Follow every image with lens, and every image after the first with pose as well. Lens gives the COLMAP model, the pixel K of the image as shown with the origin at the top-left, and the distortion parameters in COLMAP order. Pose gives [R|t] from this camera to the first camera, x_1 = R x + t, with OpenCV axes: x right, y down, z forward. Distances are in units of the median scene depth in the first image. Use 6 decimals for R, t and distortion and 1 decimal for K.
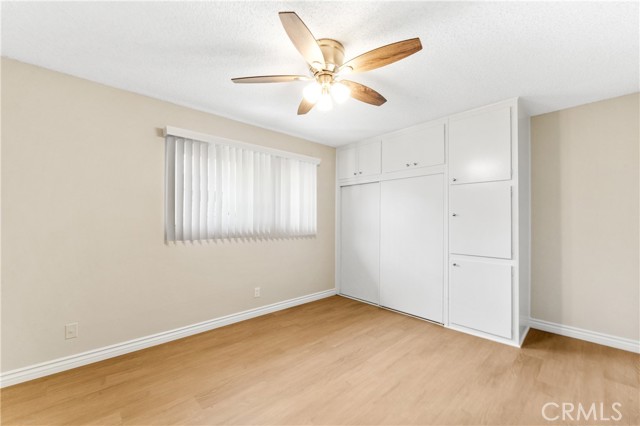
lens RADIAL K [[263.1, 0, 320.8], [0, 263.1, 215.5], [0, 0, 1]] dist [-0.001060, -0.000094]
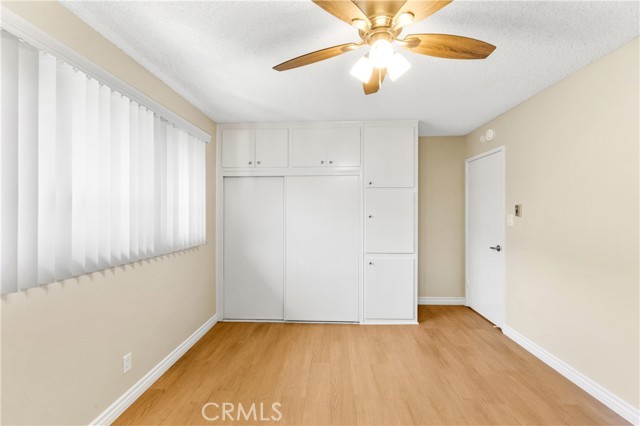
lens RADIAL K [[272.0, 0, 337.4], [0, 272.0, 214.5], [0, 0, 1]] dist [-0.001824, -0.000129]
pose [[0.701396, -0.010463, 0.712695, -0.355674], [-0.008318, 0.999704, 0.022862, -0.033721], [-0.712723, -0.021963, 0.701102, 0.325018]]
